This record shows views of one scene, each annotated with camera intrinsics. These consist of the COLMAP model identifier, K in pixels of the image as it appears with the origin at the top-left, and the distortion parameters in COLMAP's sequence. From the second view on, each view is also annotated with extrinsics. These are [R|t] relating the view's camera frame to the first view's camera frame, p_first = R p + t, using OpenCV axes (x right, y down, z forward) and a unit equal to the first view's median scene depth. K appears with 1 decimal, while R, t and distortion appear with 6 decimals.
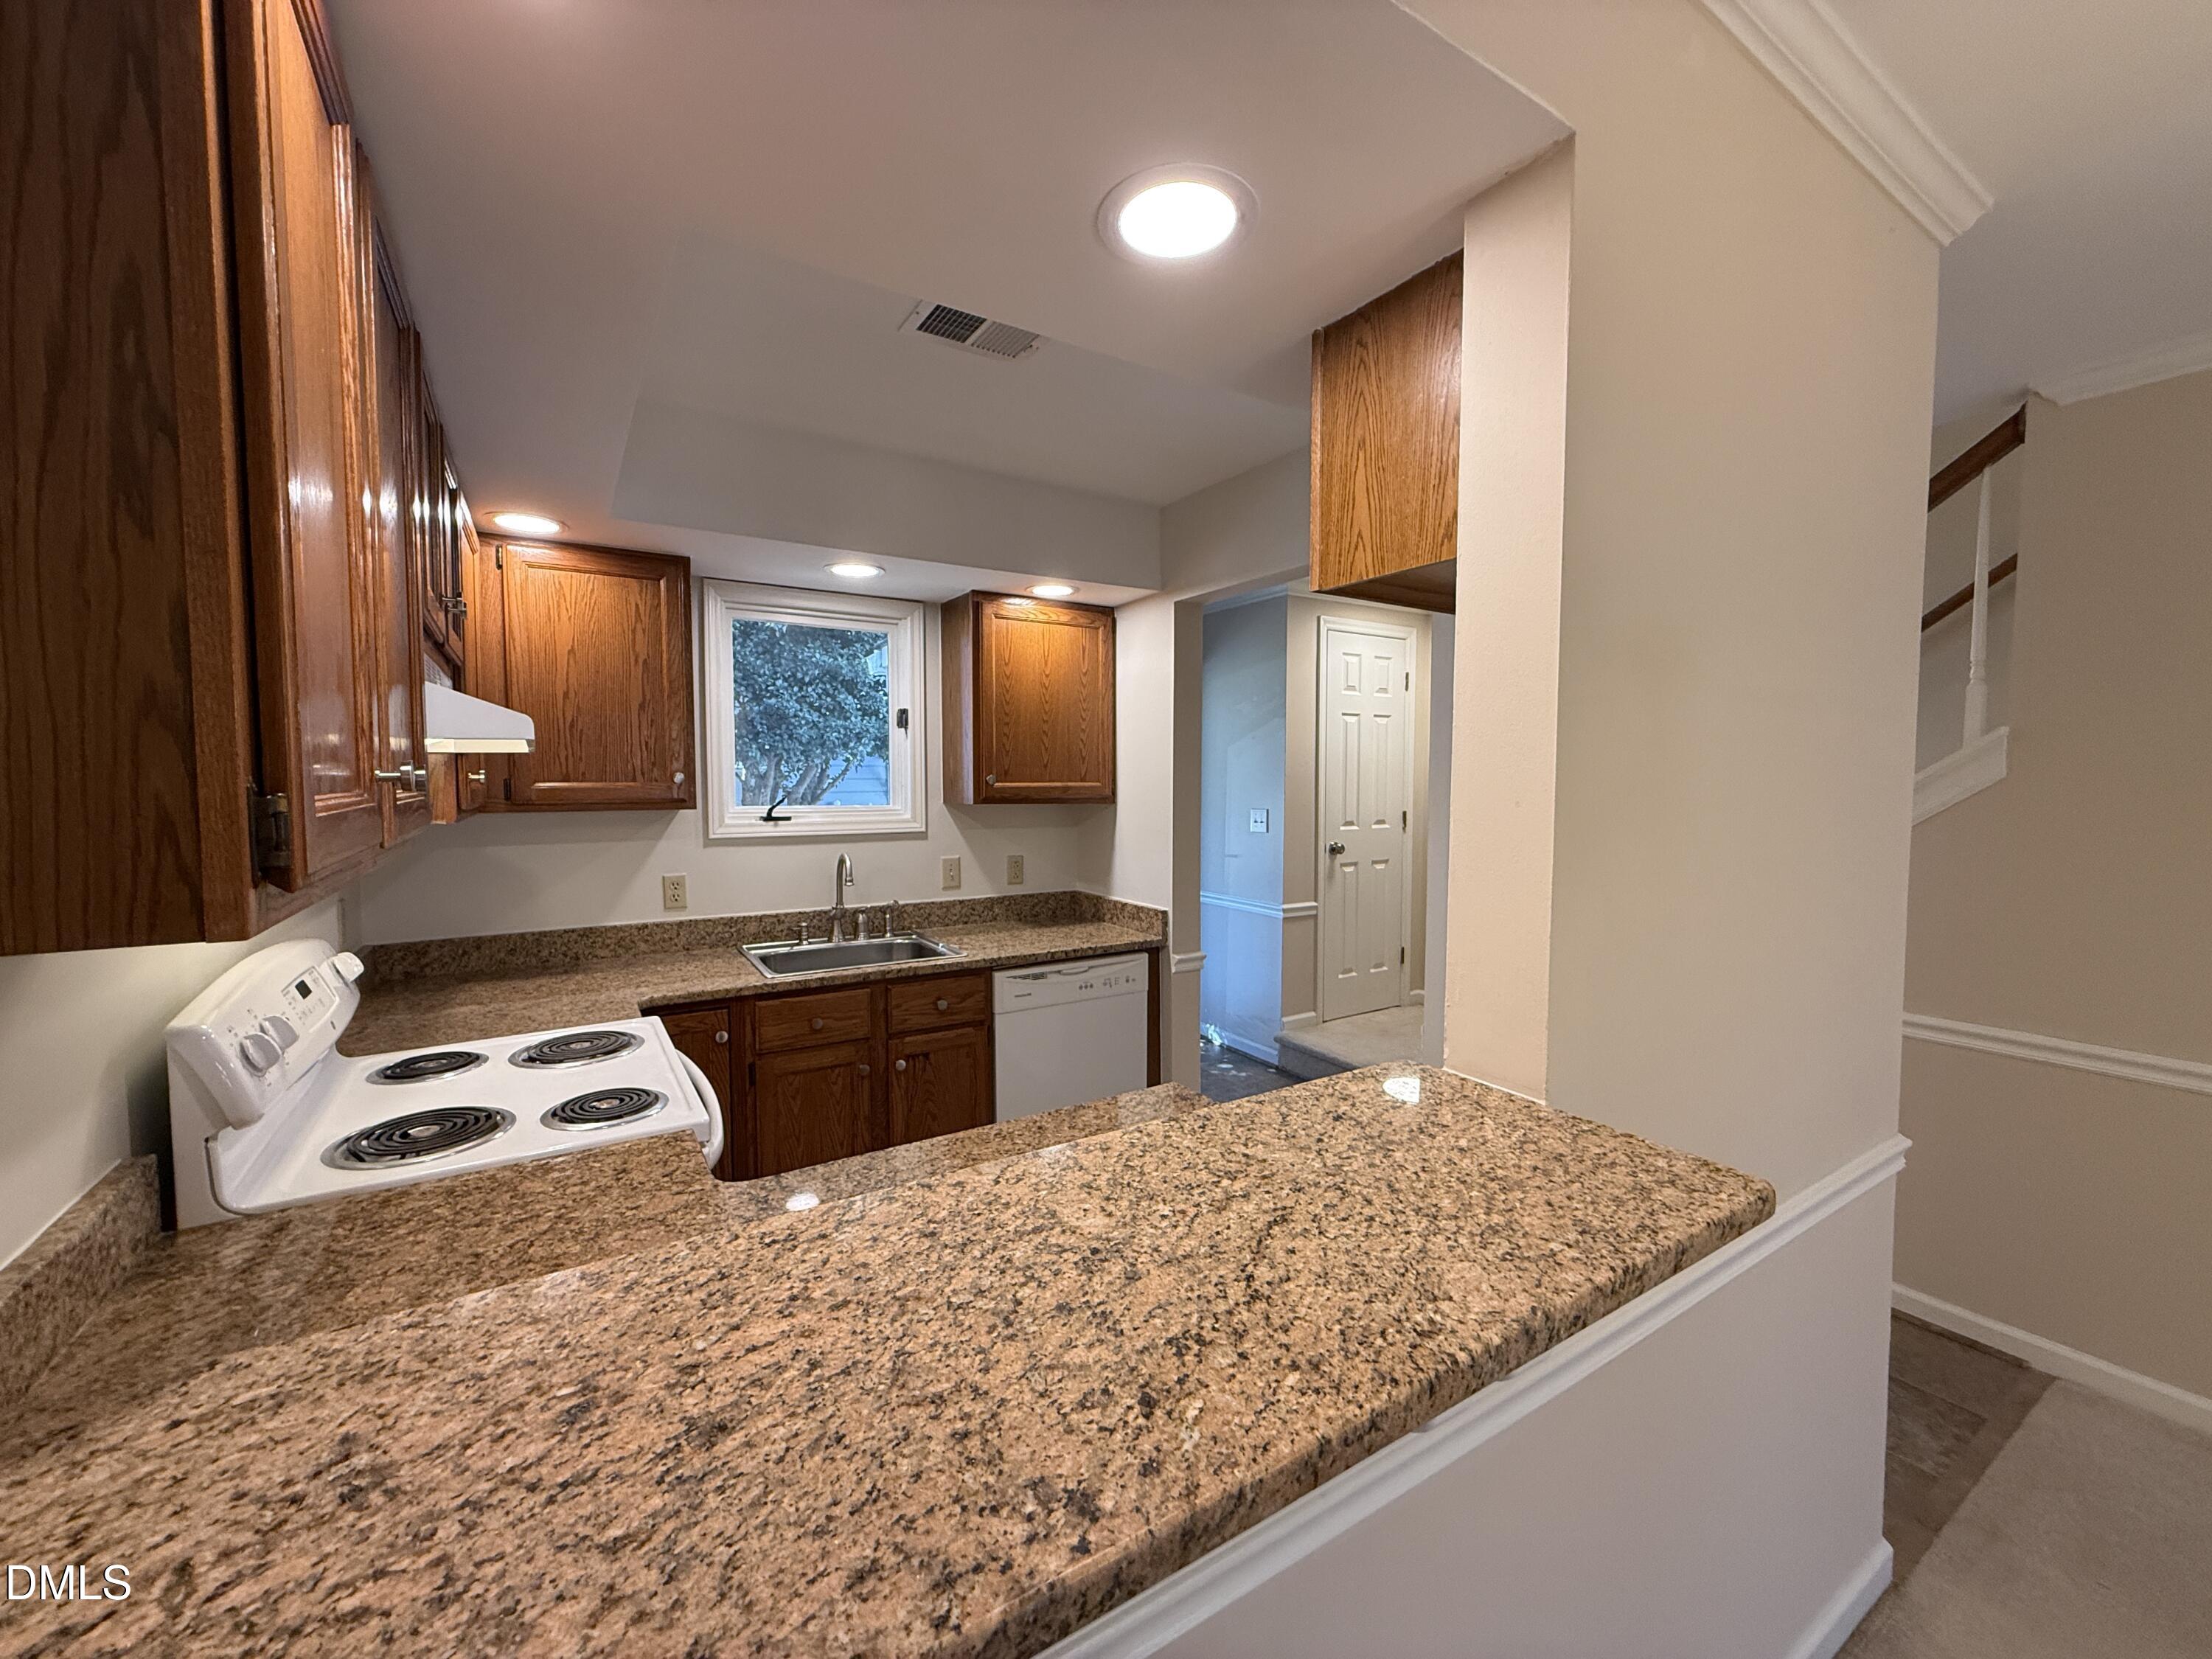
lens RADIAL K [[877.8, 0, 1098.6], [0, 877.8, 829.1], [0, 0, 1]] dist [-0.000672, -0.000011]
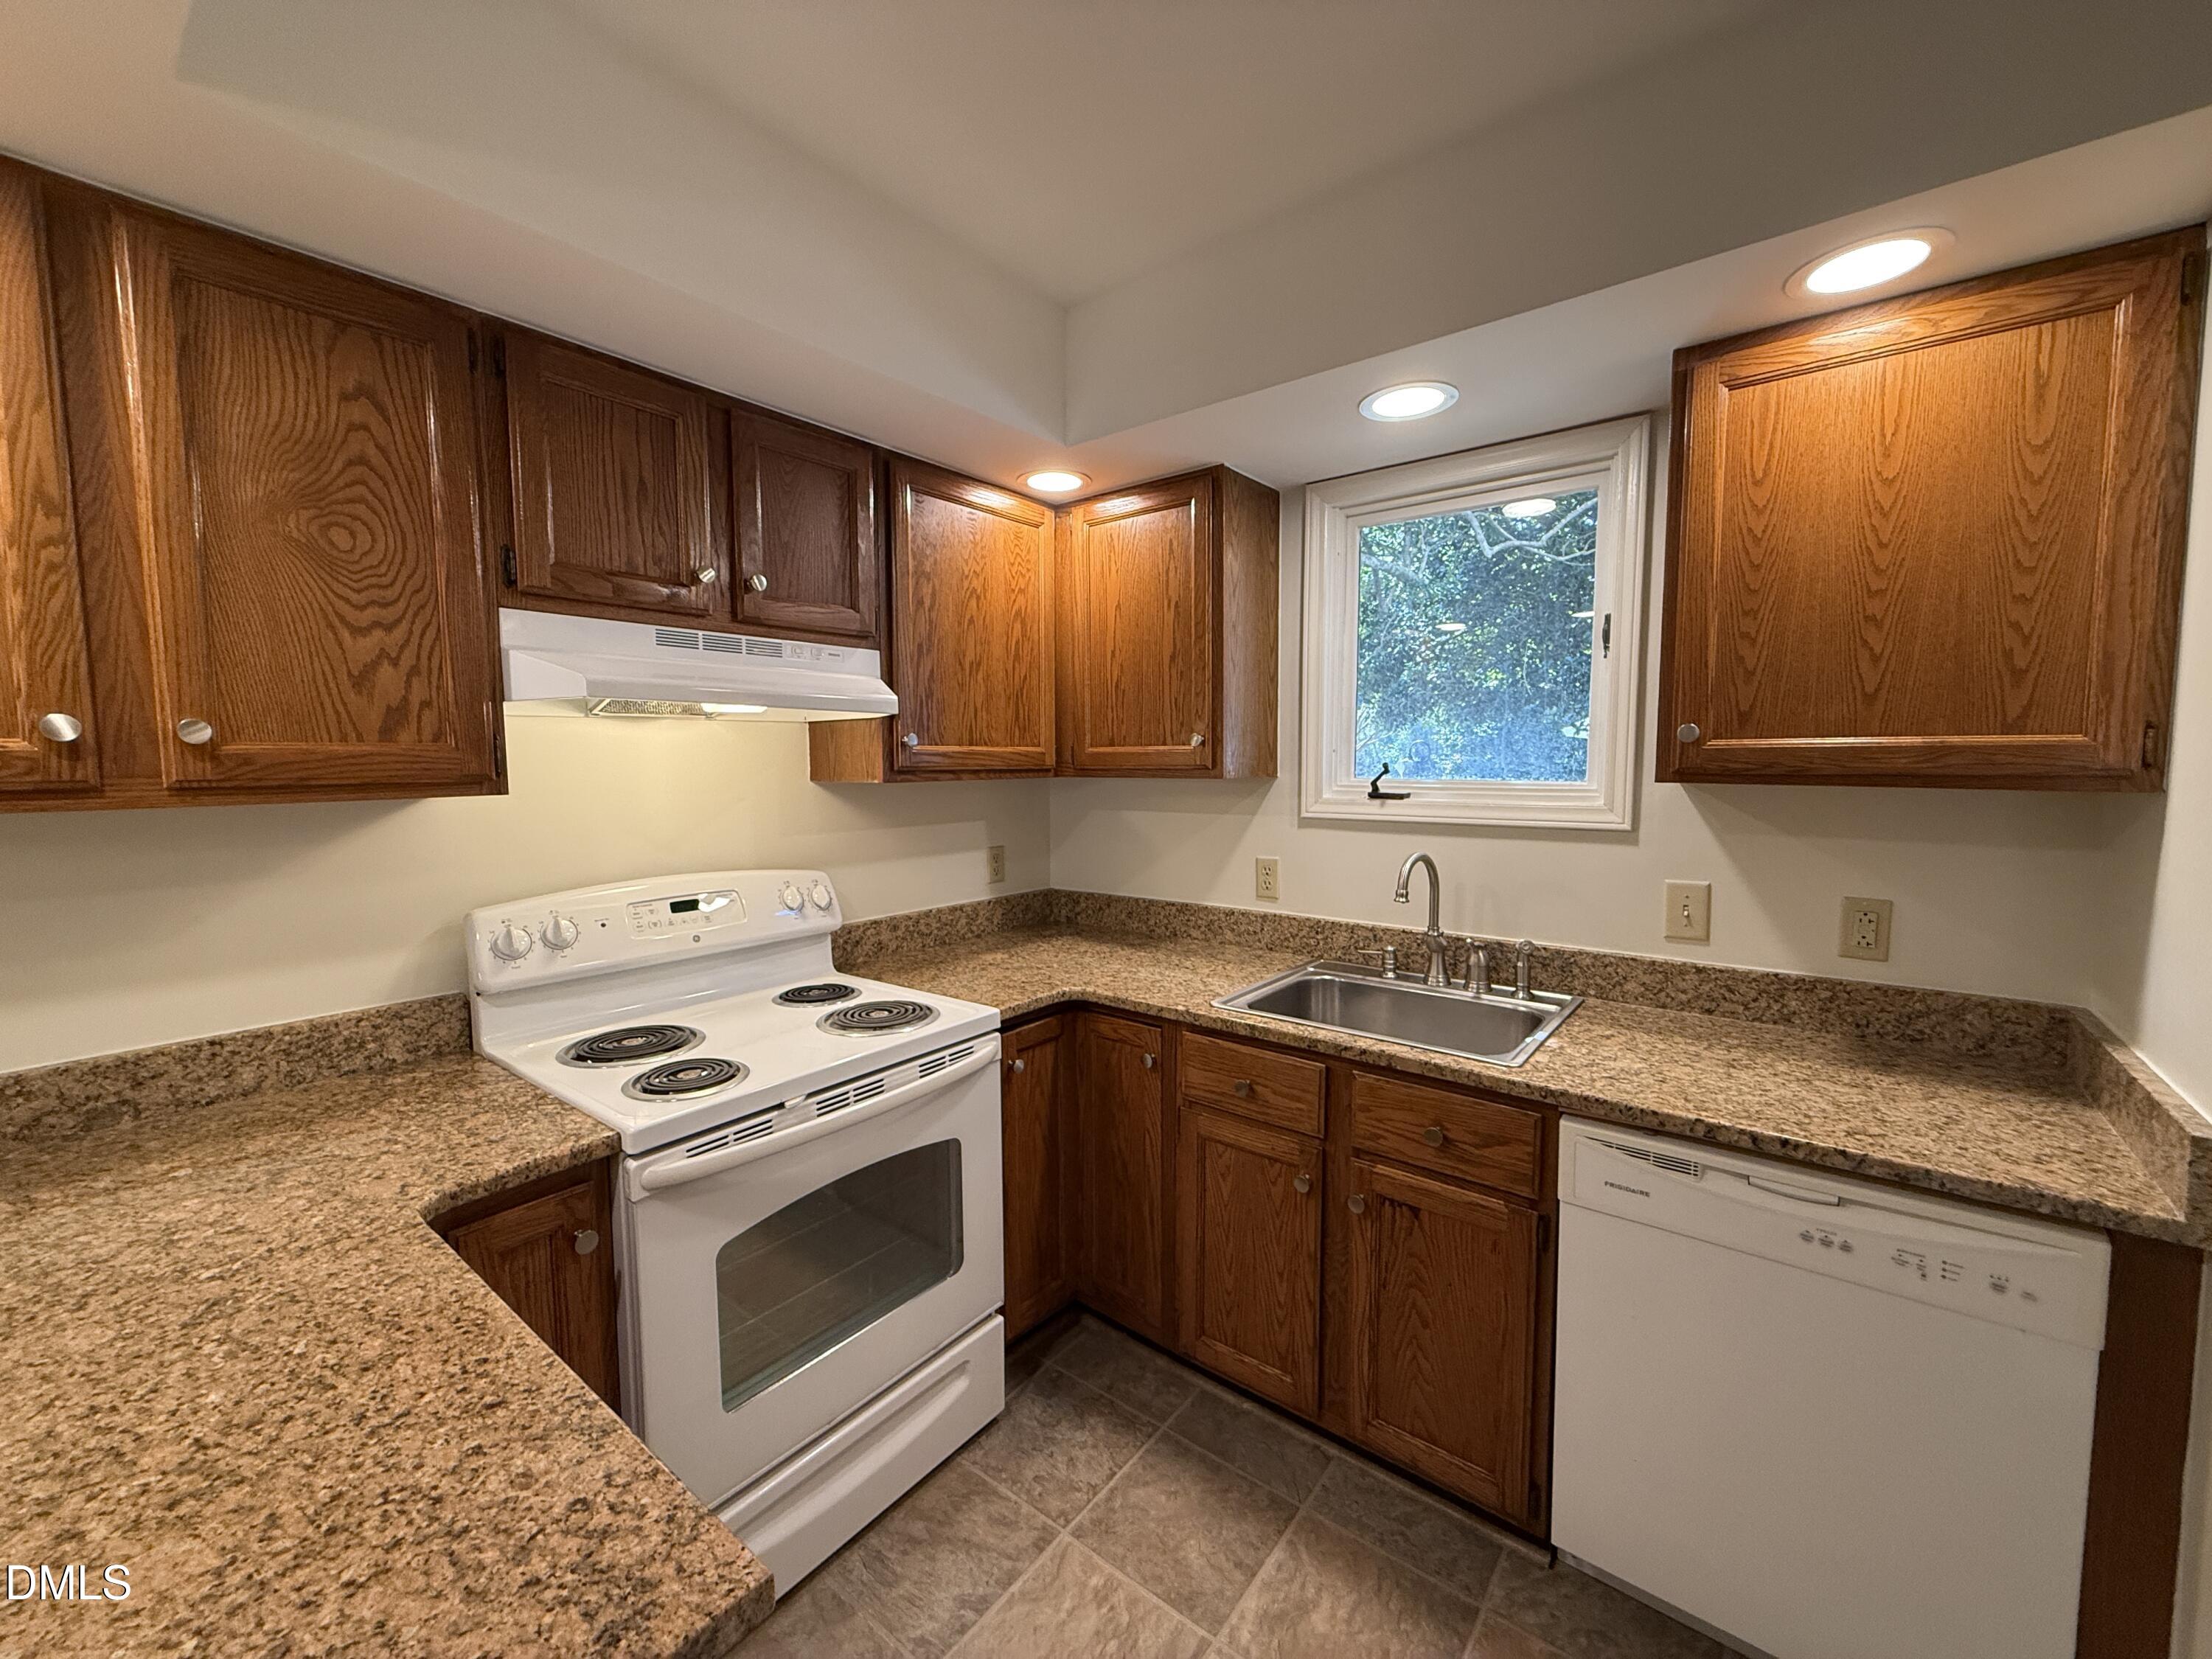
lens RADIAL K [[879.2, 0, 1100.3], [0, 879.2, 826.4], [0, 0, 1]] dist [-0.001031, -0.000095]
pose [[0.337260, 0.070754, -0.938749, 0.227041], [-0.048507, 0.997153, 0.057729, -0.016557], [0.940161, 0.026067, 0.339732, 0.521738]]
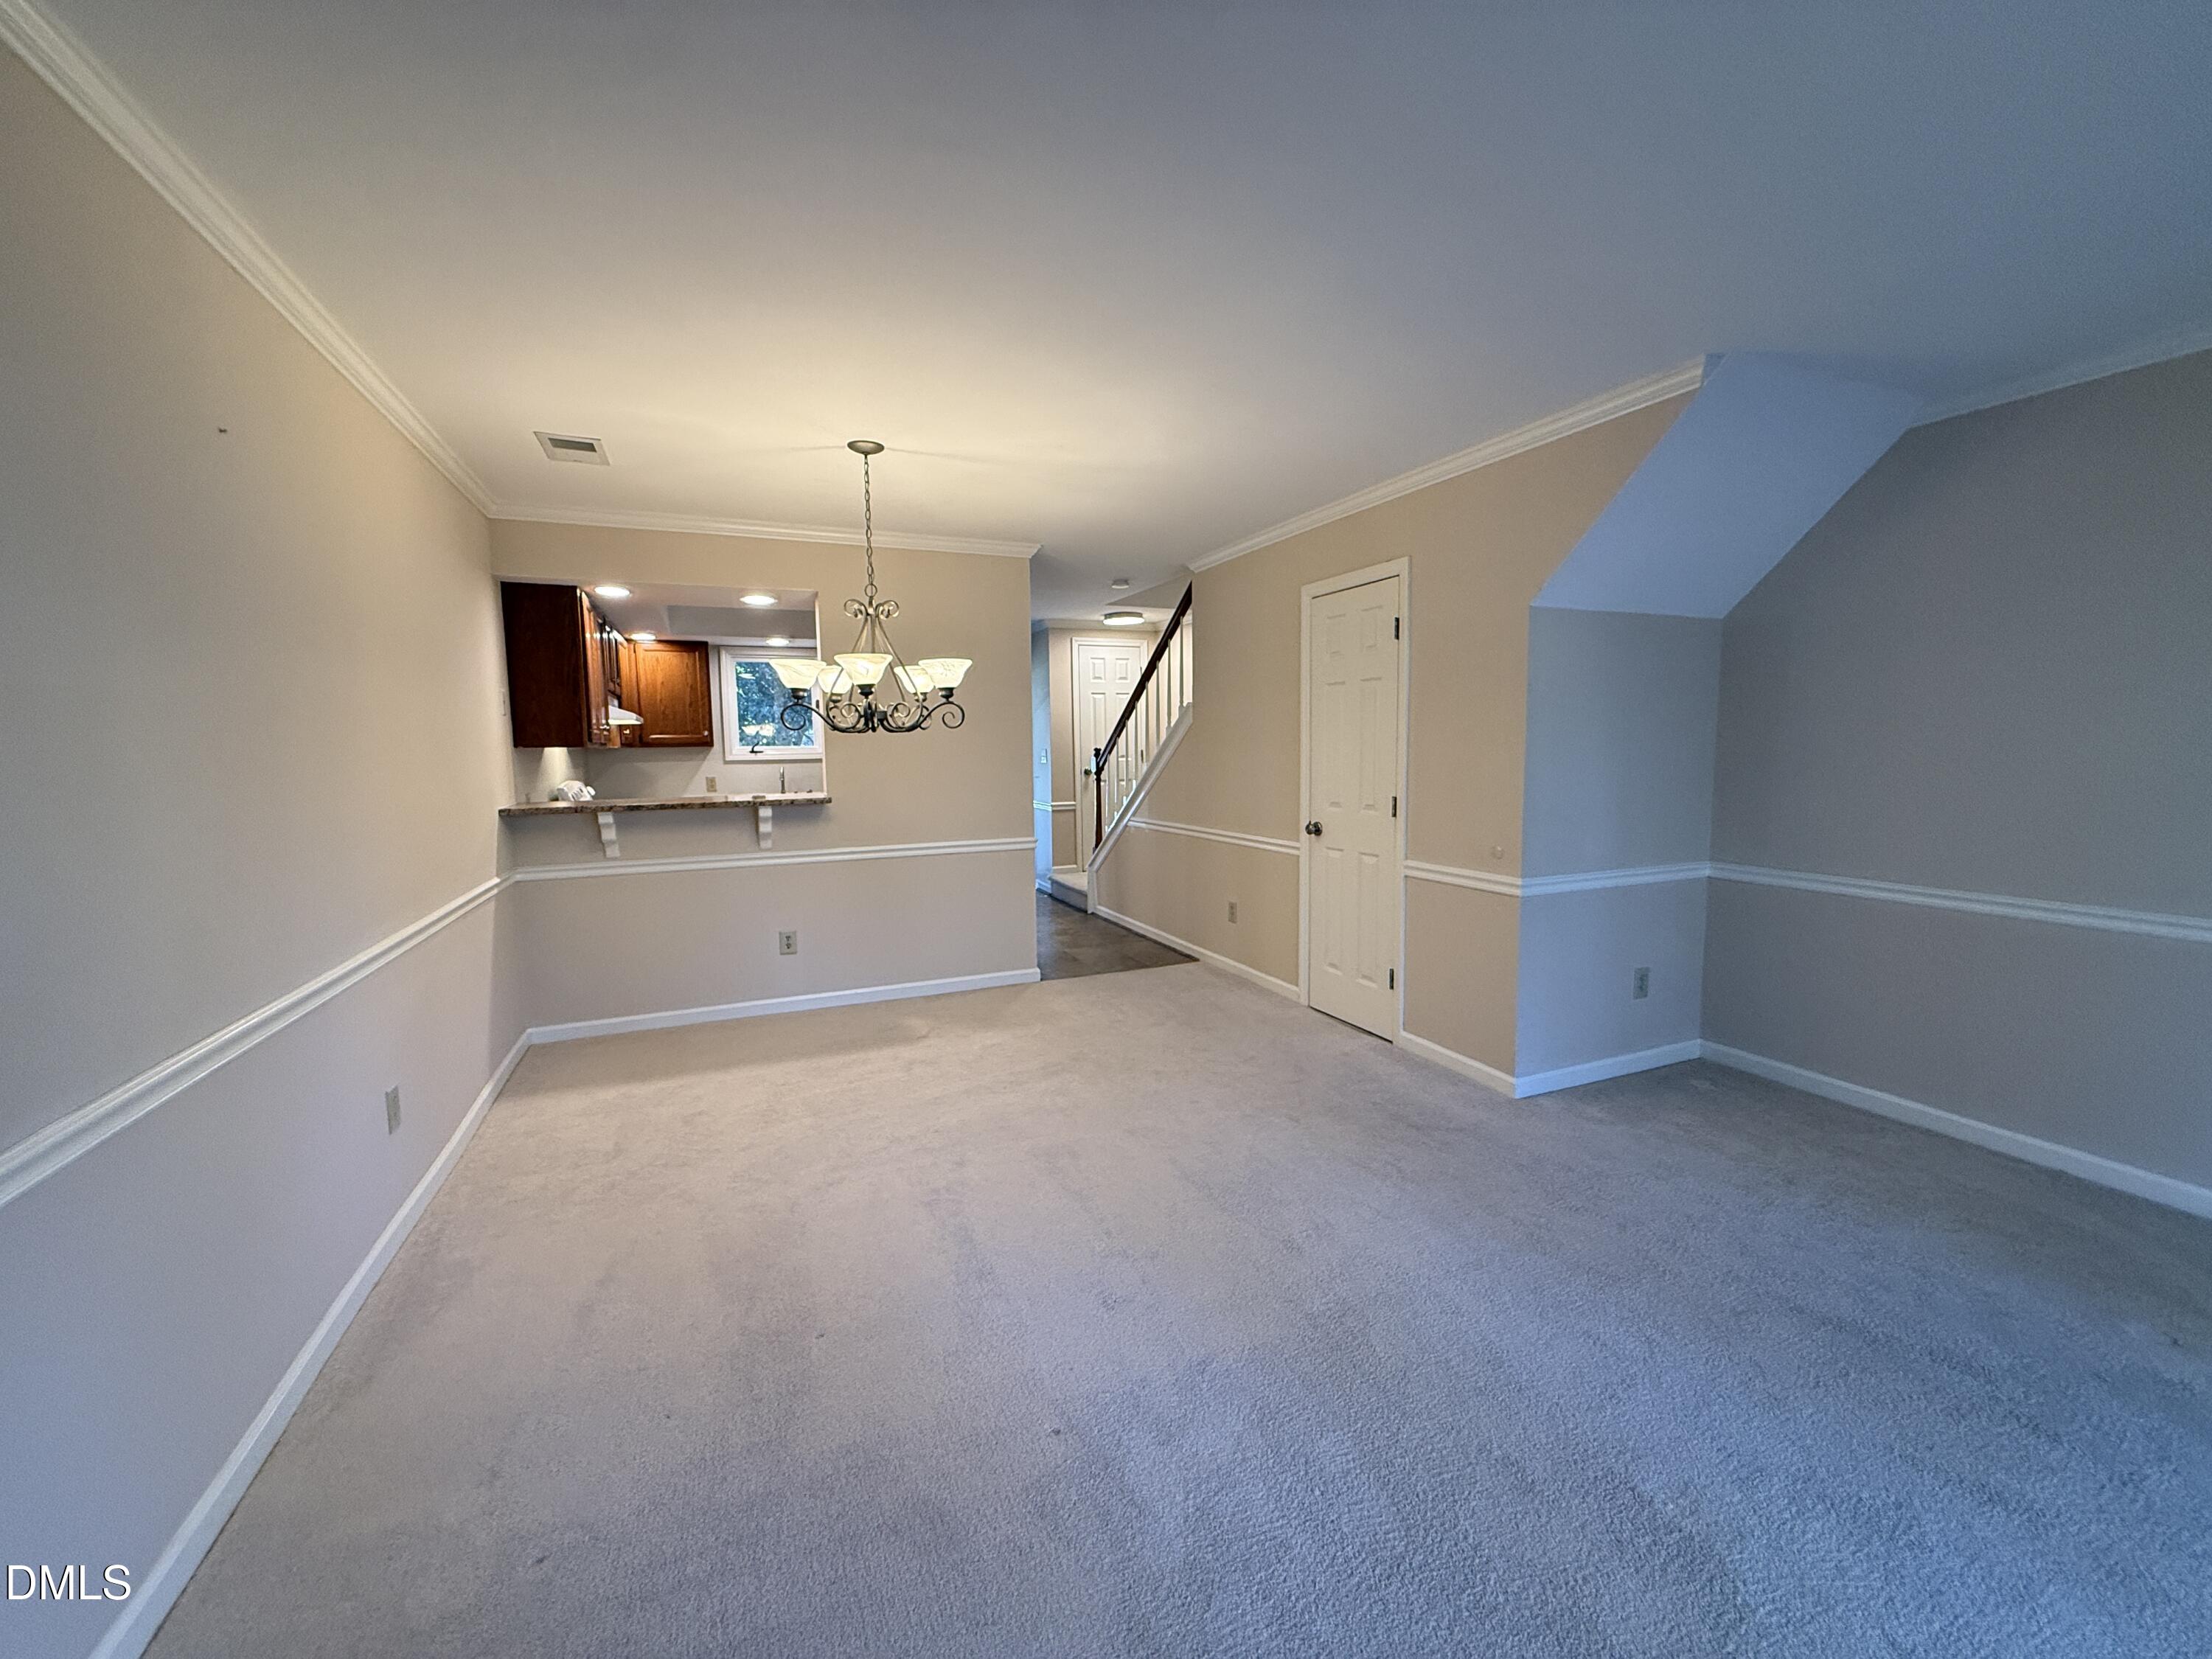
lens RADIAL K [[878.6, 0, 1102.3], [0, 878.6, 827.0], [0, 0, 1]] dist [-0.000591, -0.000017]
pose [[0.989200, -0.000789, -0.146569, 0.796167], [0.006389, 0.999267, 0.037742, 0.095874], [0.146432, -0.038270, 0.988480, -1.035040]]
